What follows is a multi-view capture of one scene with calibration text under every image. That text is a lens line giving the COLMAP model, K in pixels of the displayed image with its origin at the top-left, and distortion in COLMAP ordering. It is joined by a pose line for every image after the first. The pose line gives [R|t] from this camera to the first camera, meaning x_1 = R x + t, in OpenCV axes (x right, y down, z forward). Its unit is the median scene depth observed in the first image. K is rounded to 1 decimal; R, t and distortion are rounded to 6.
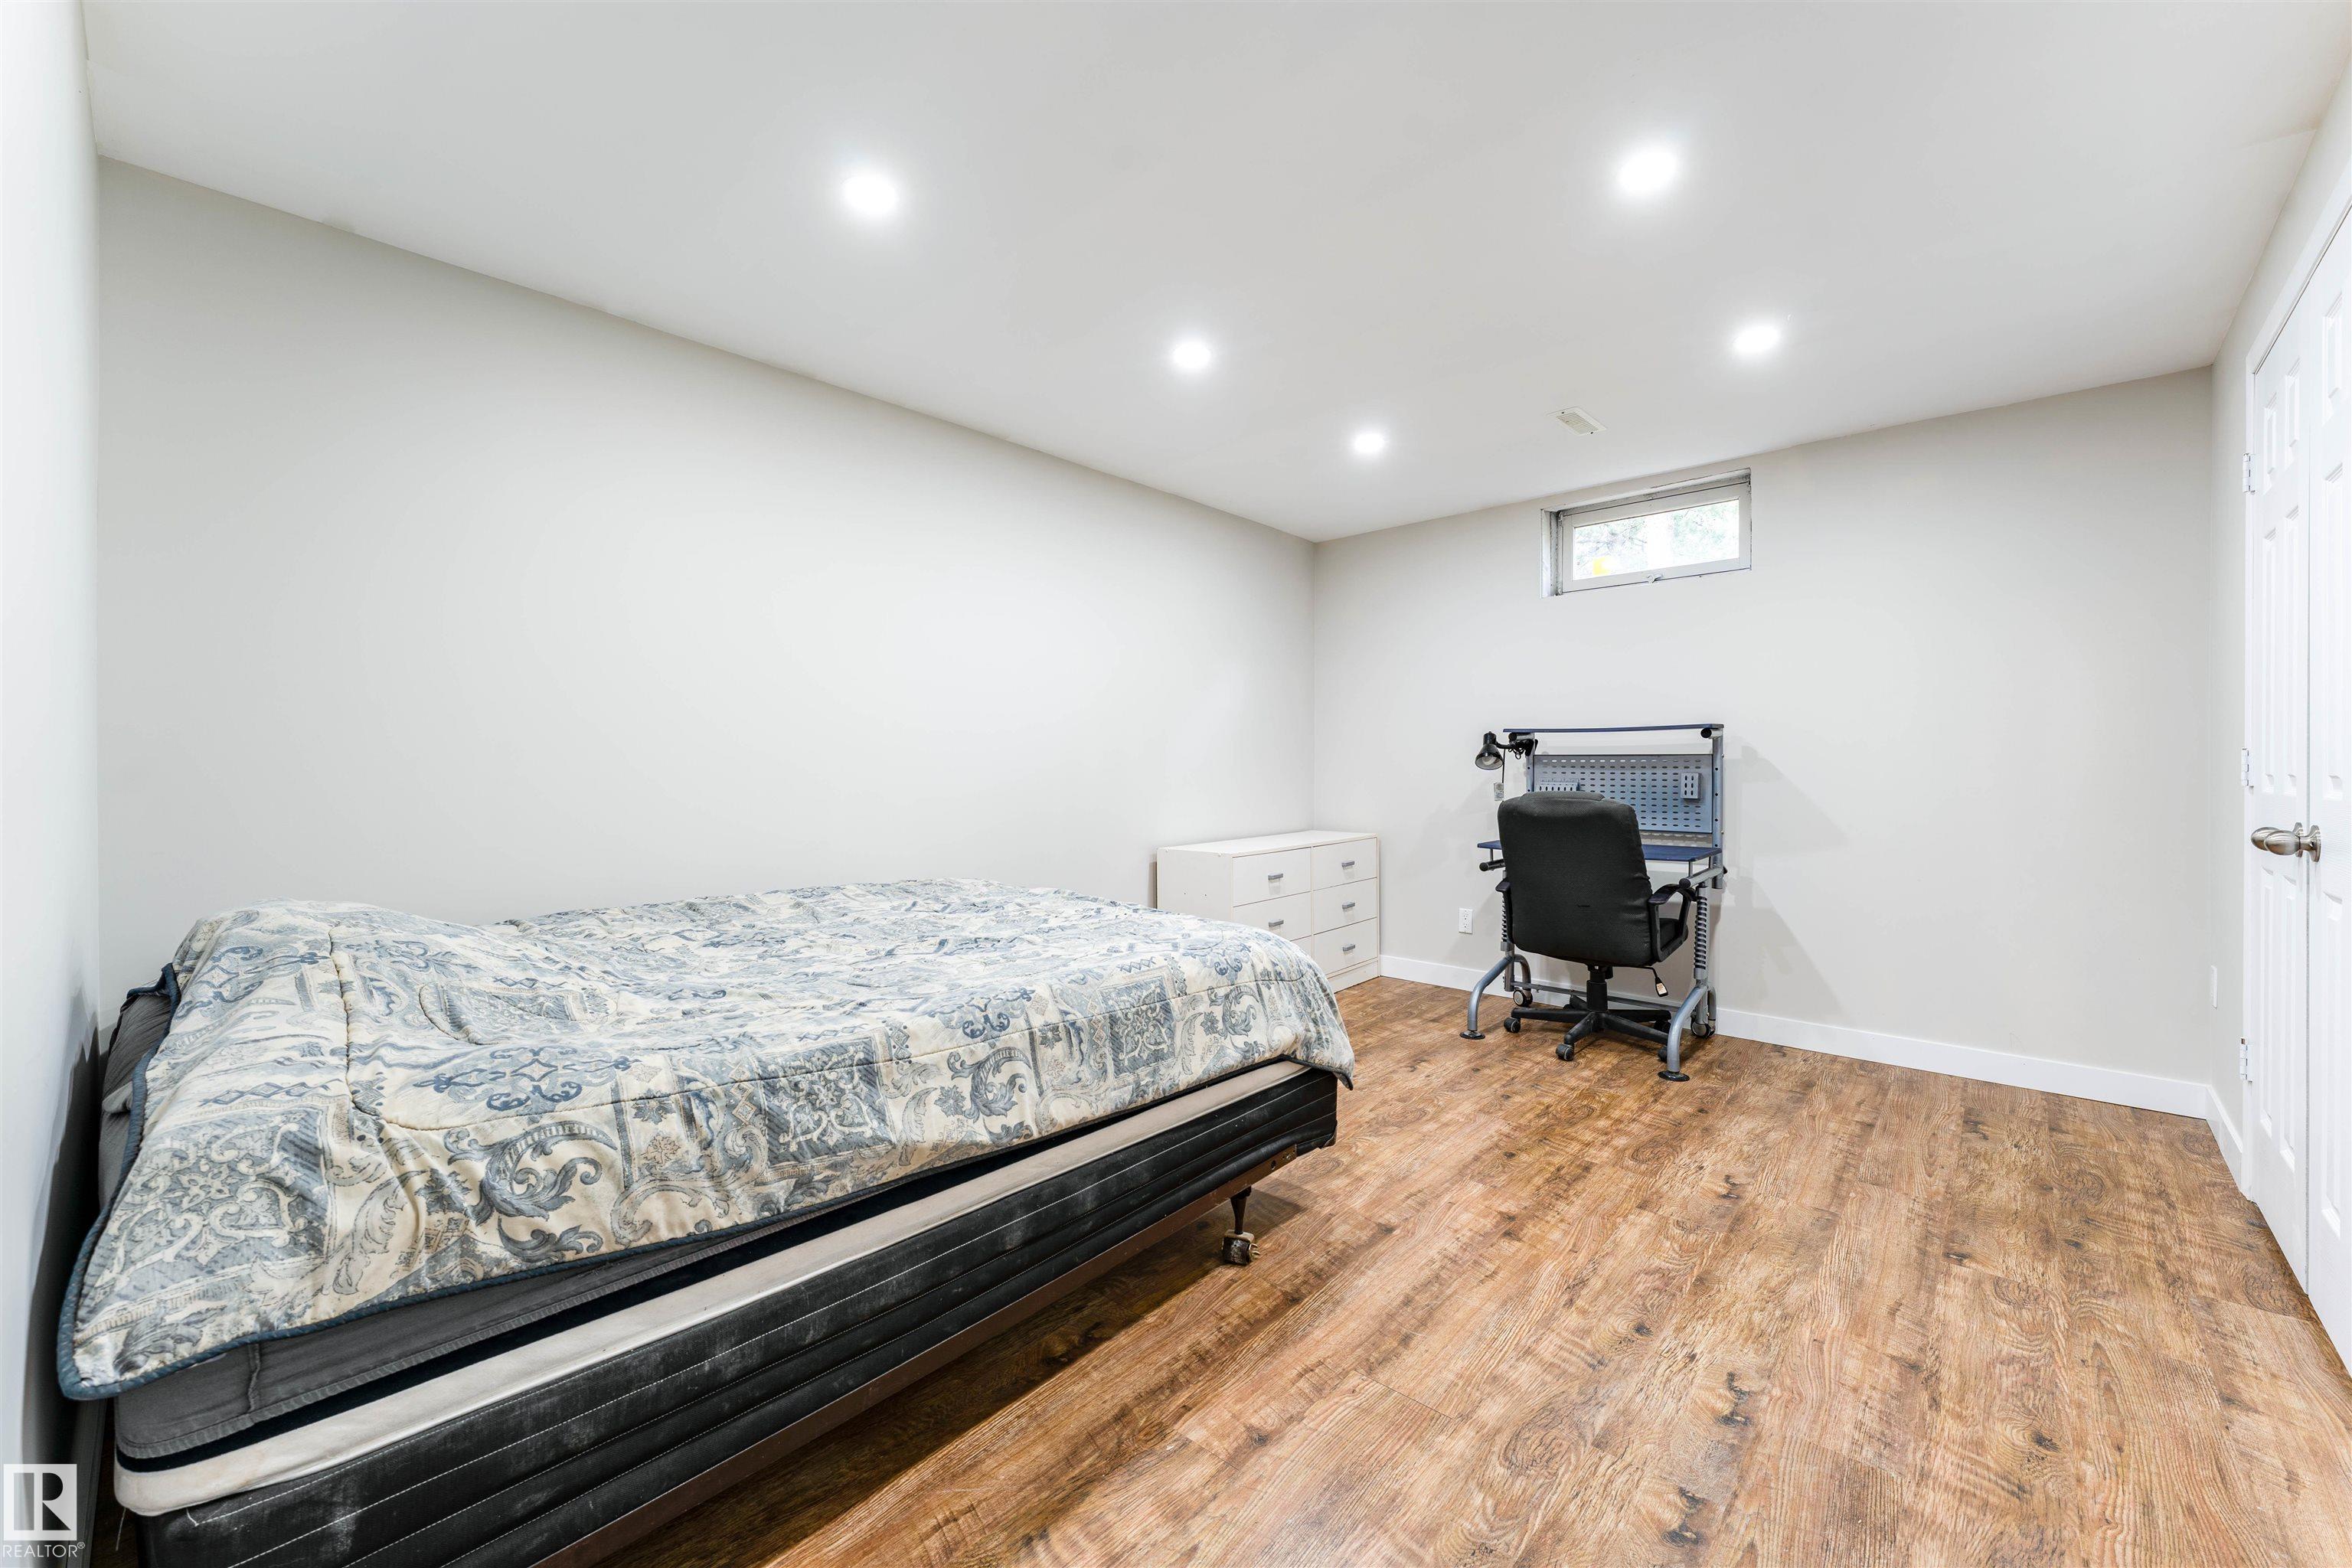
lens RADIAL K [[938.3, 0, 1177.2], [0, 938.3, 774.6], [0, 0, 1]] dist [0.001711, -0.000731]
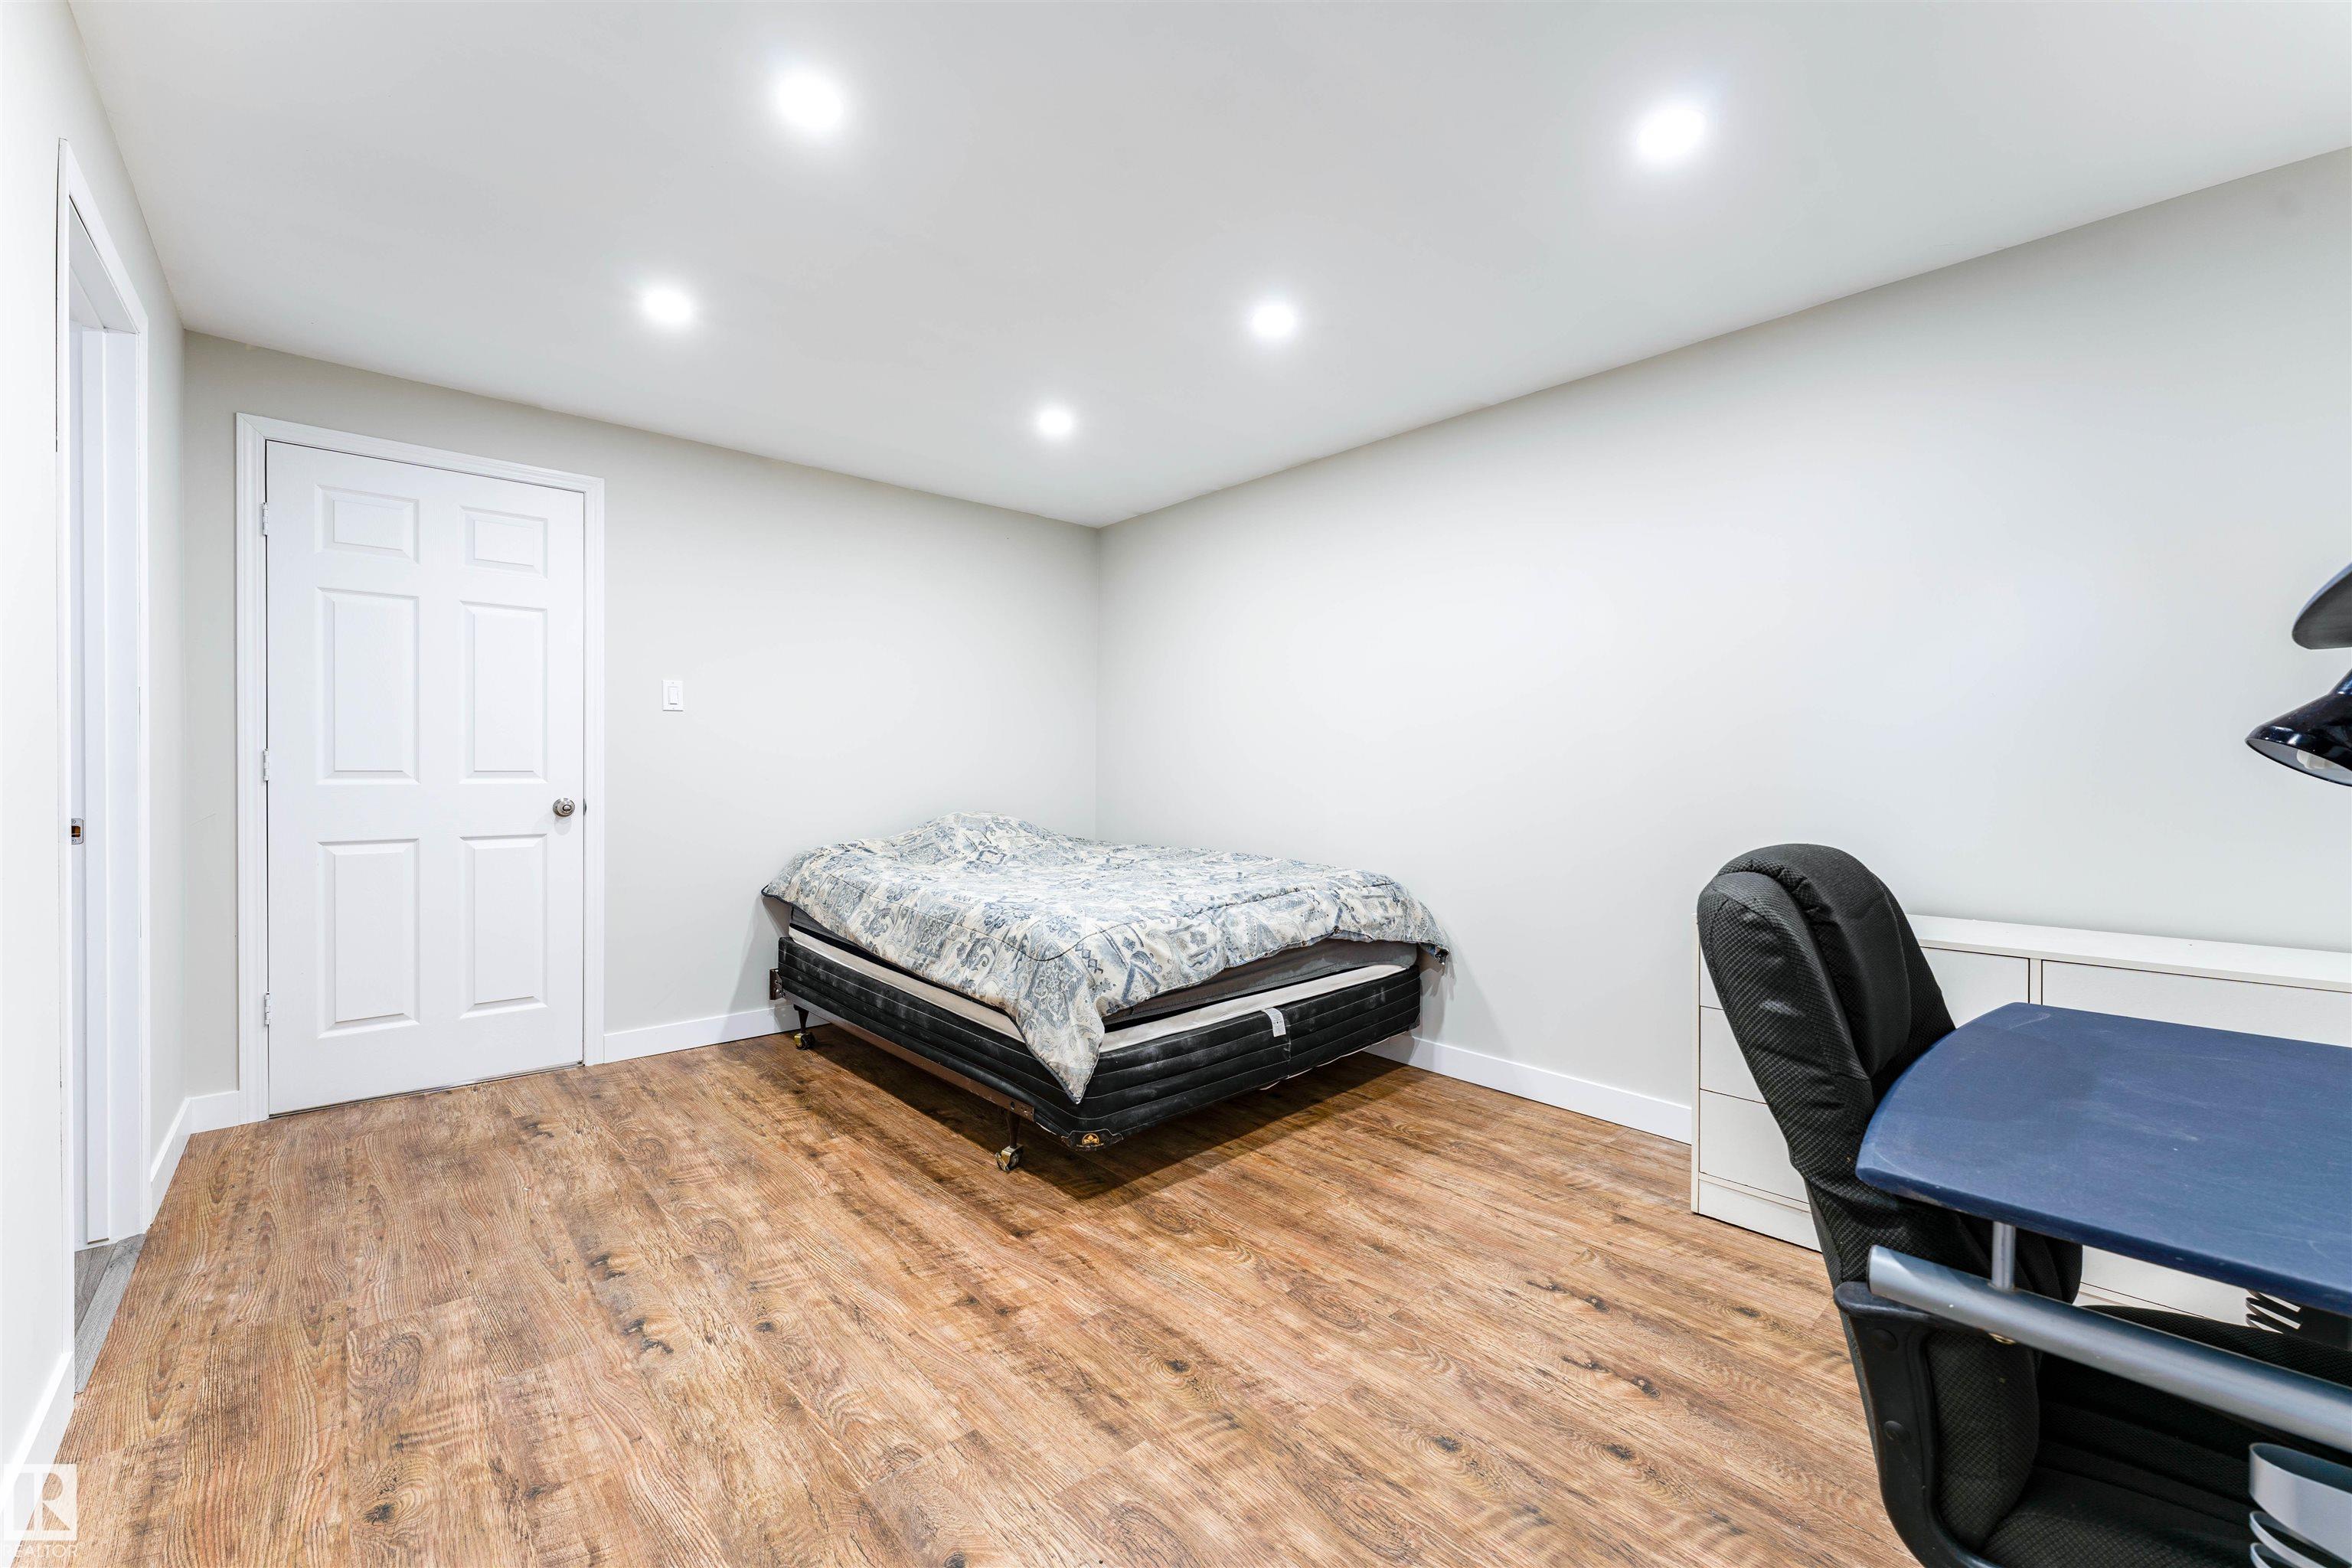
lens RADIAL K [[938.3, 0, 1177.2], [0, 938.3, 774.6], [0, 0, 1]] dist [0.001711, -0.000731]
pose [[-0.109461, 0.011812, -0.993921, 1.452529], [-0.013282, 0.999823, 0.013344, -0.018021], [0.993902, 0.014662, -0.109285, 1.554197]]
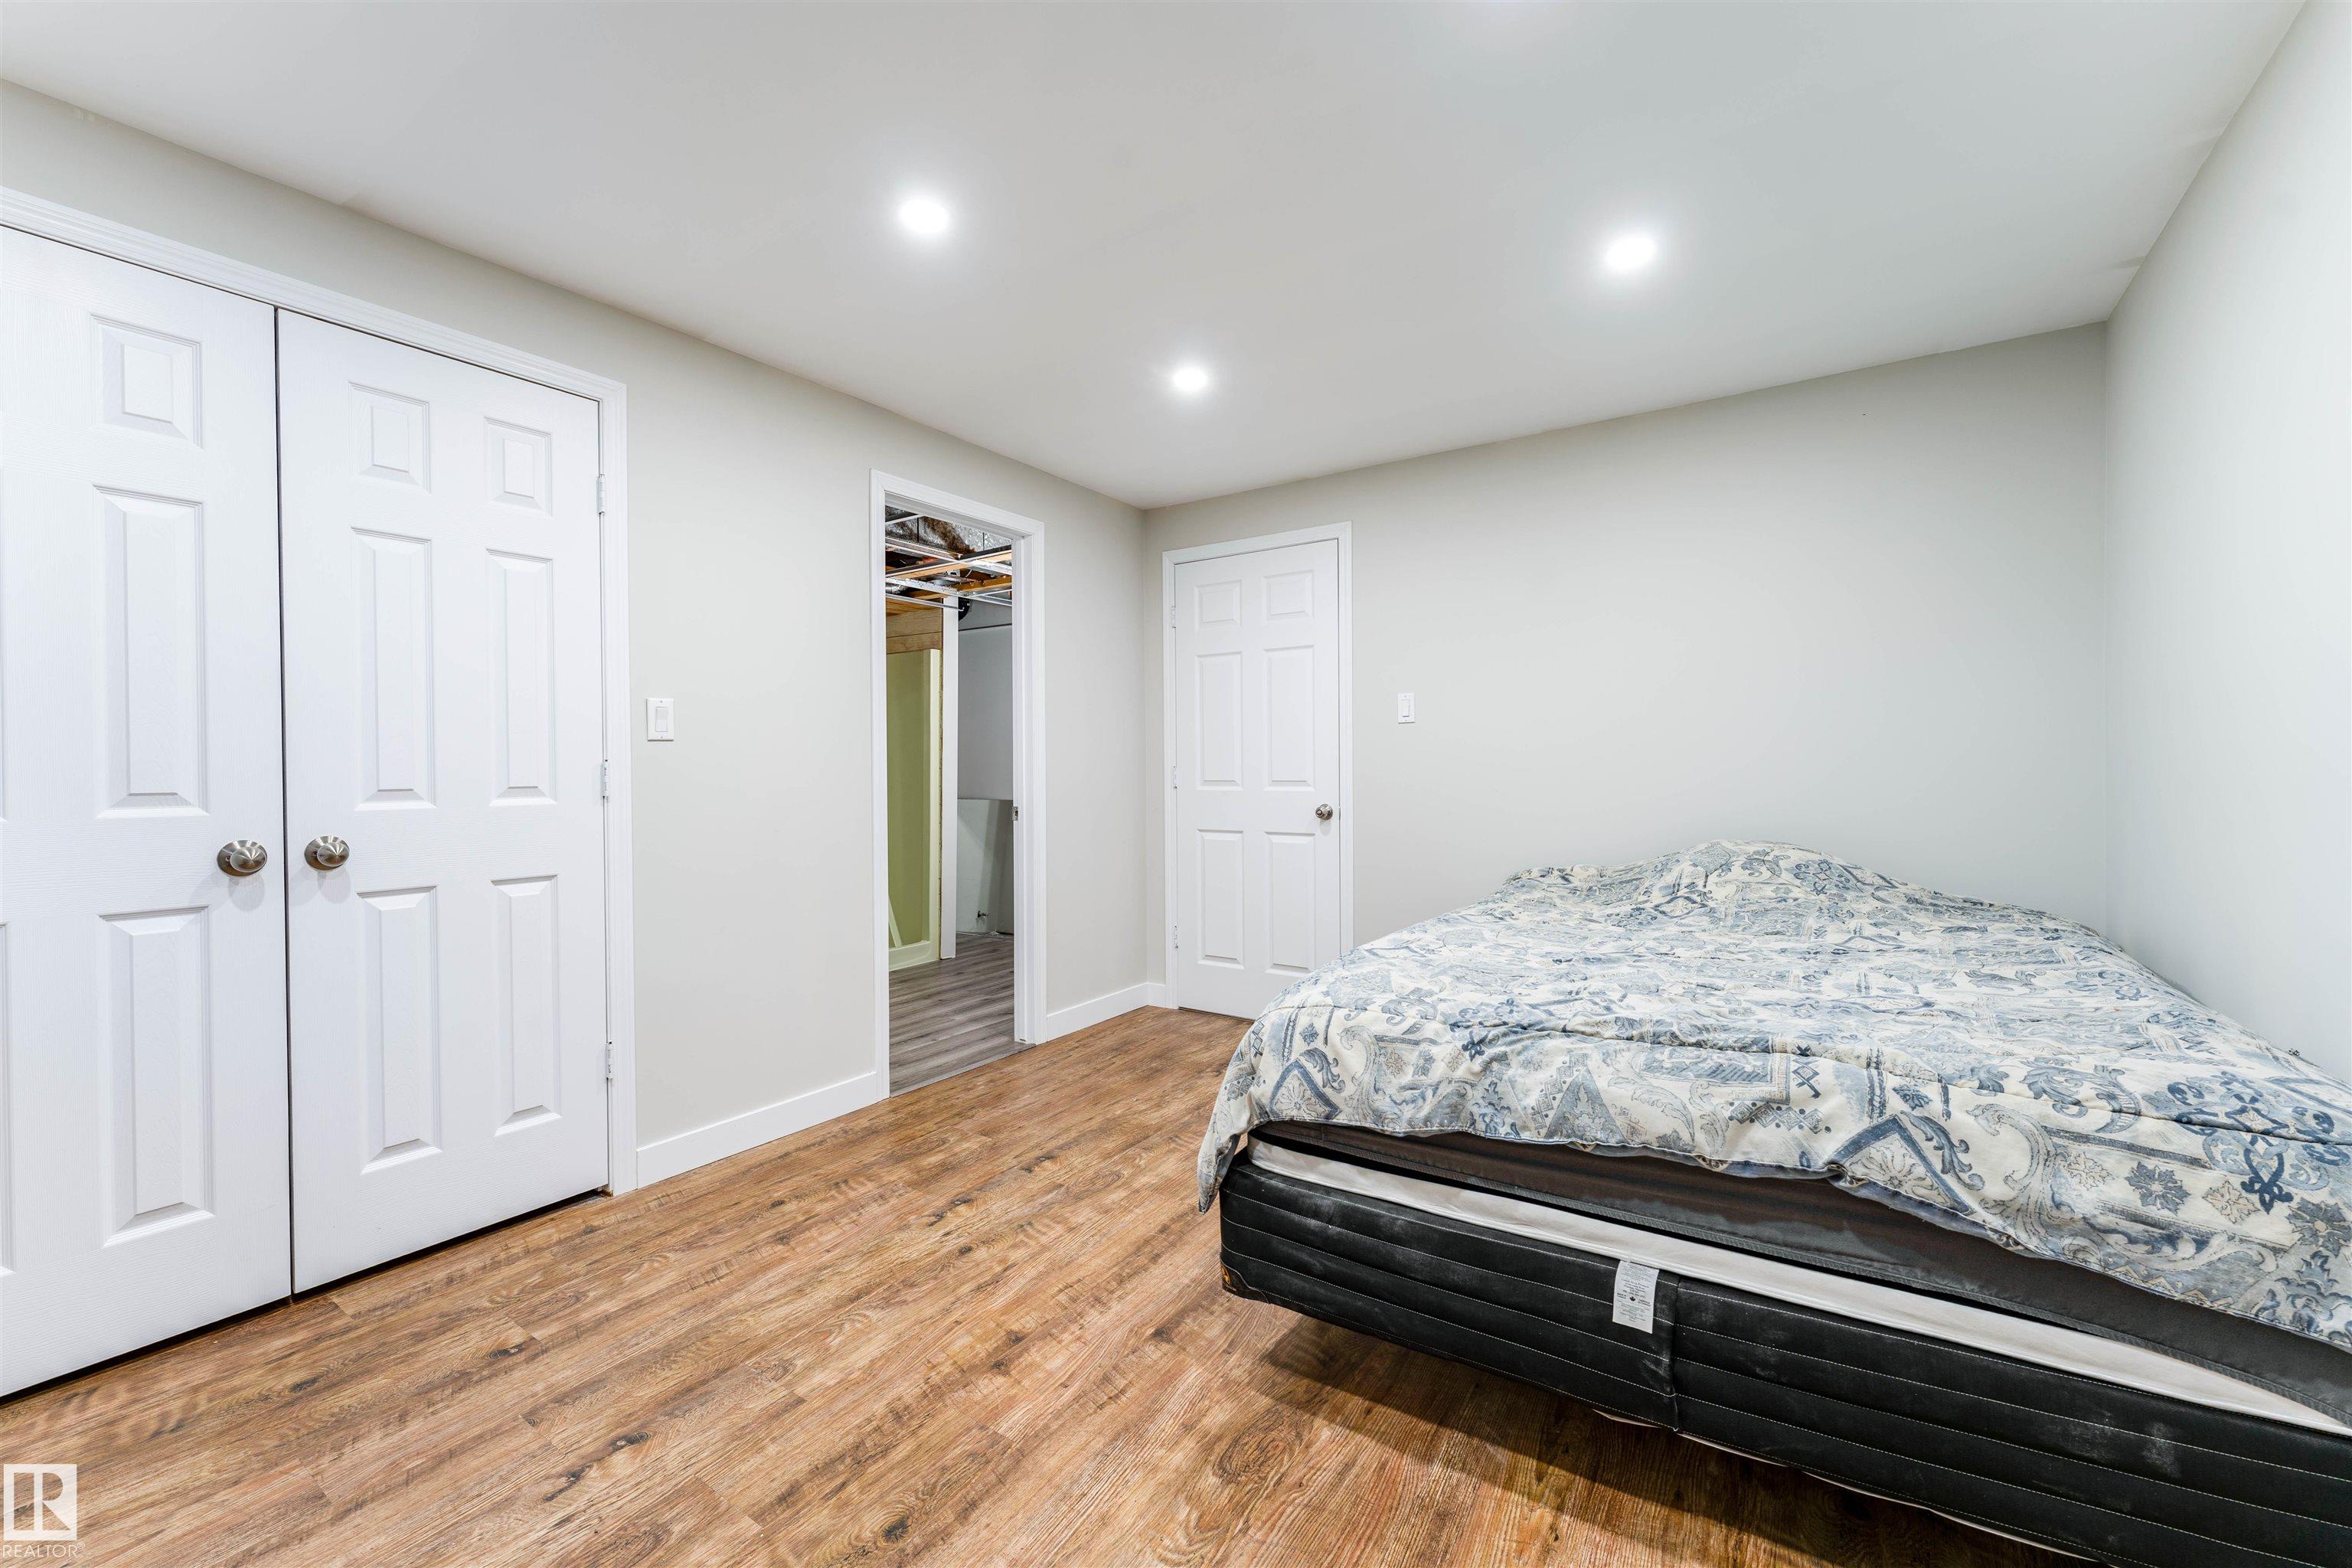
lens RADIAL K [[938.3, 0, 1177.2], [0, 938.3, 774.6], [0, 0, 1]] dist [0.001711, -0.000731]
pose [[-0.990502, 0.007138, -0.137315, 0.392741], [0.005672, 0.999923, 0.011065, -0.024198], [0.137384, 0.010181, -0.990466, 2.234449]]
